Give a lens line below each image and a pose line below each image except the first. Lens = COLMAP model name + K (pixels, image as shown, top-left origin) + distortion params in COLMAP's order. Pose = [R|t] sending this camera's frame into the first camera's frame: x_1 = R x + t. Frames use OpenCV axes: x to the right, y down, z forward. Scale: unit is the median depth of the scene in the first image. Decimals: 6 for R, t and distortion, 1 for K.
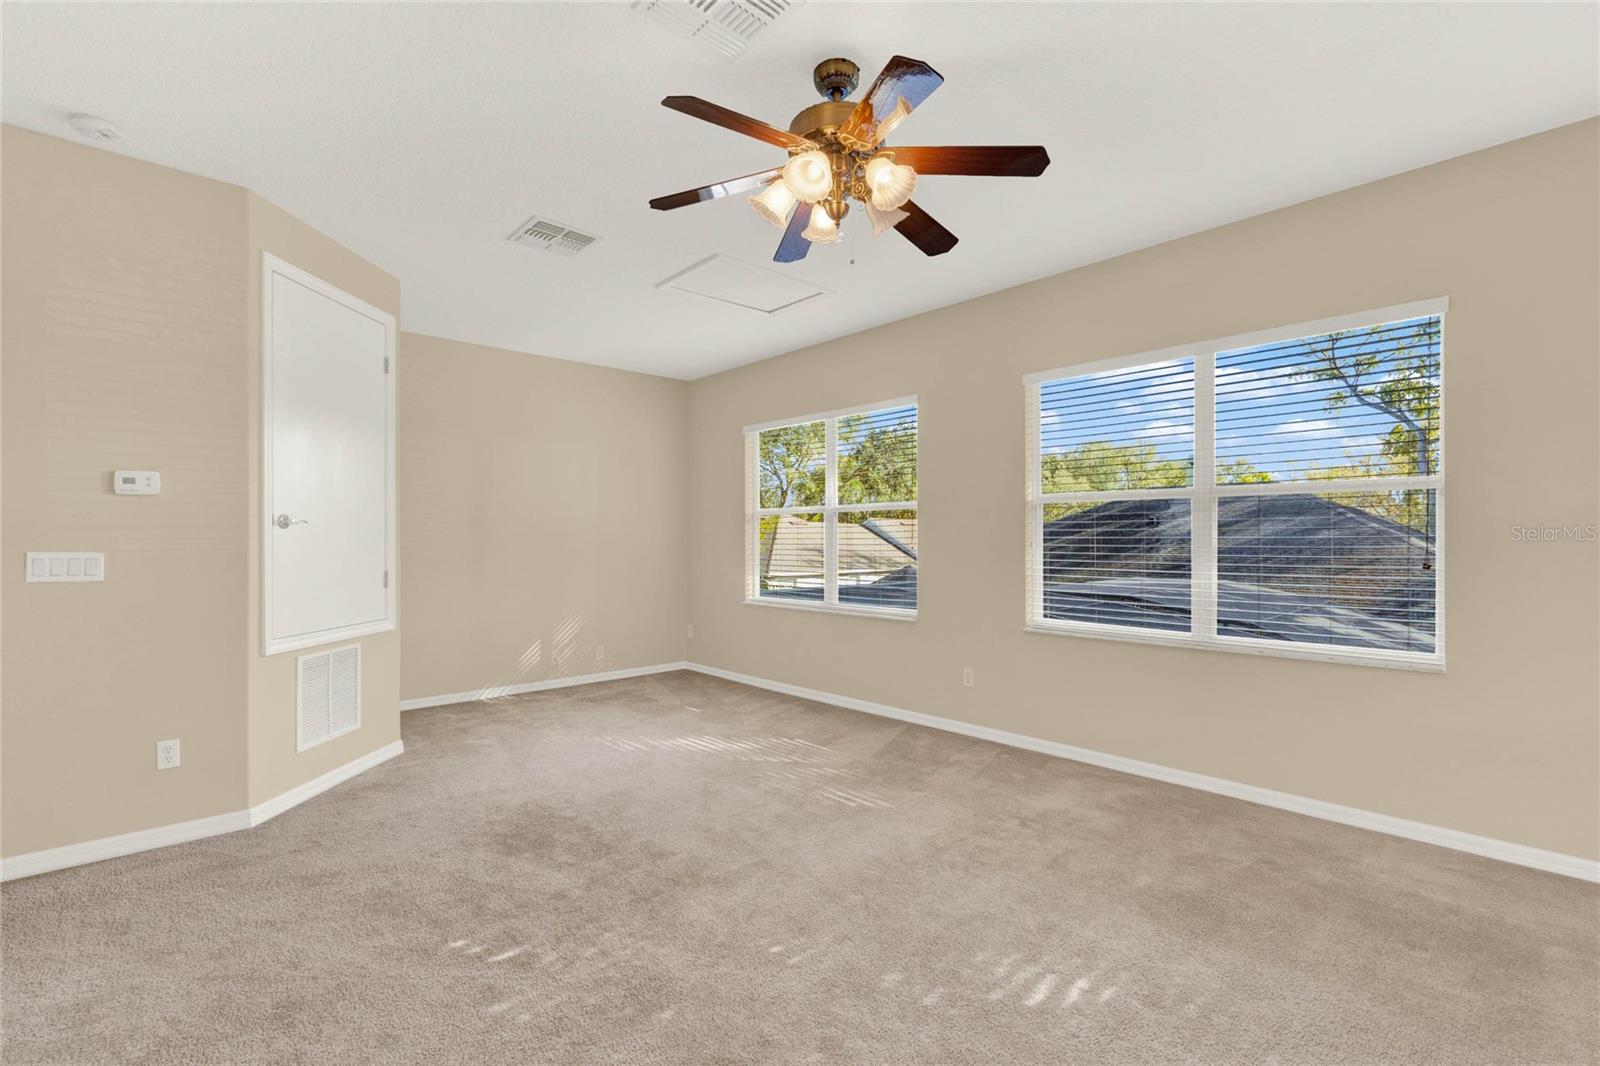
lens RADIAL K [[734.6, 0, 794.6], [0, 734.6, 539.7], [0, 0, 1]] dist [0.001360, 0.000387]
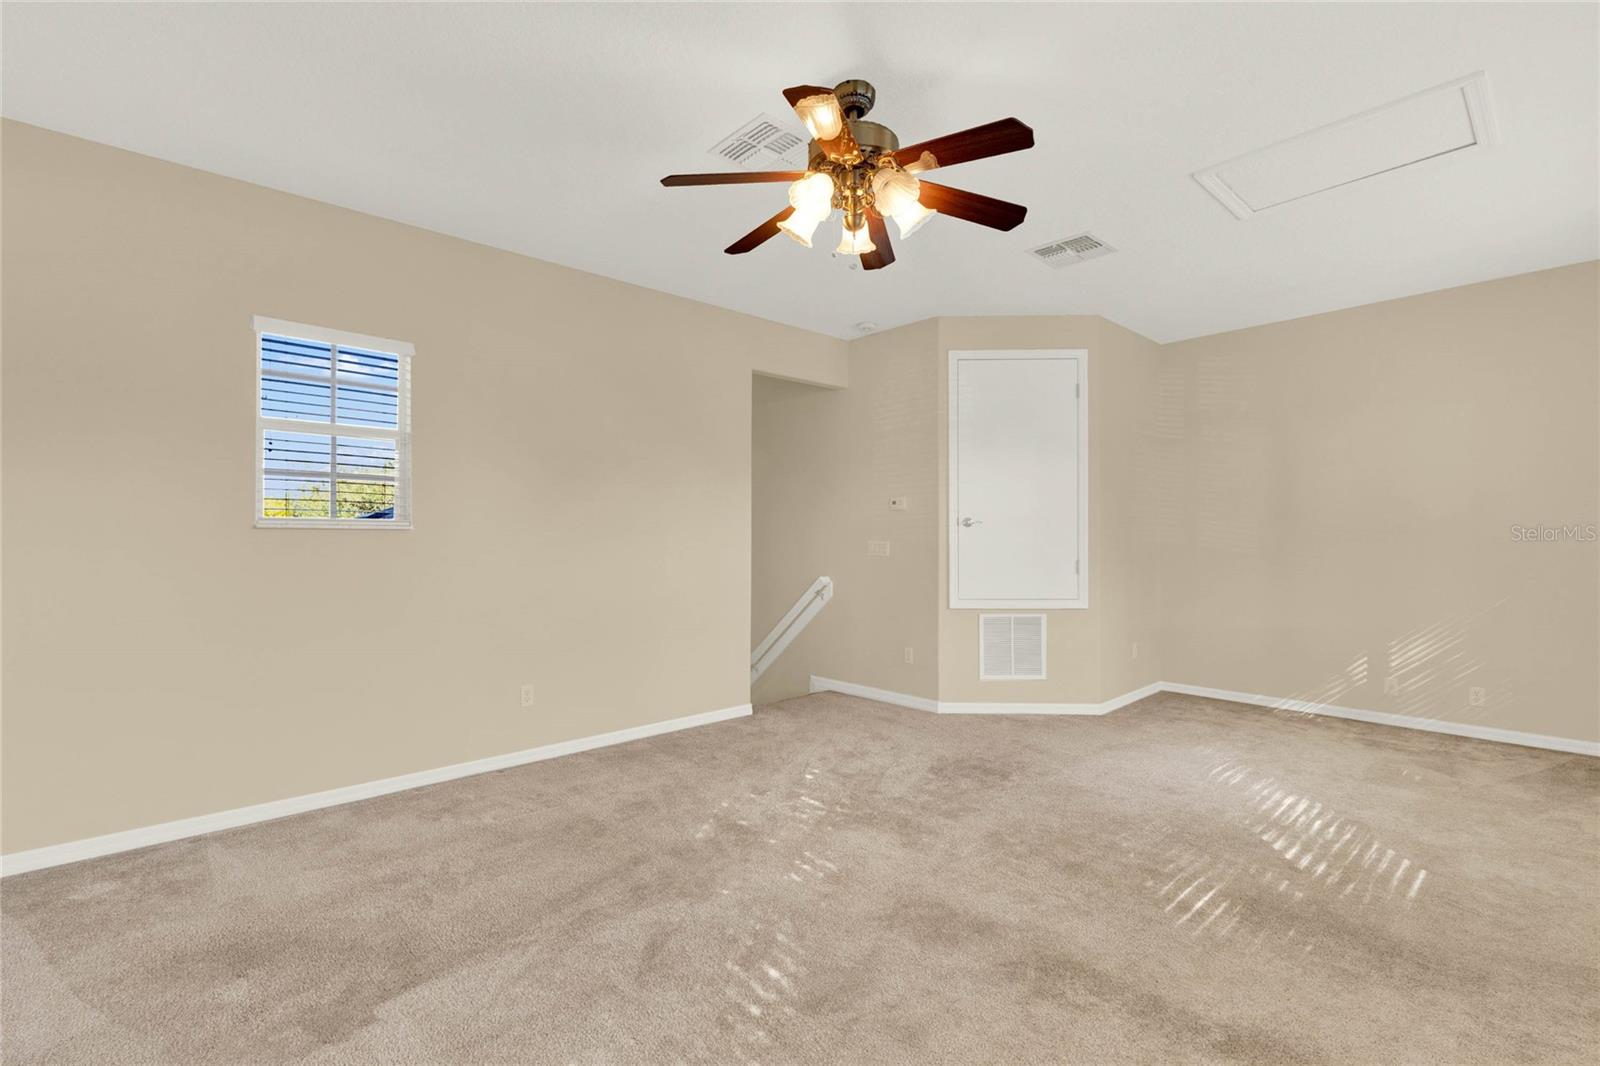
lens RADIAL K [[734.6, 0, 804.0], [0, 734.6, 529.5], [0, 0, 1]] dist [0.001360, 0.000387]
pose [[-0.026462, -0.010335, -0.999596, 0.812505], [0.001232, 0.999945, -0.010371, 0.005179], [0.999649, -0.001506, -0.026448, 0.695428]]
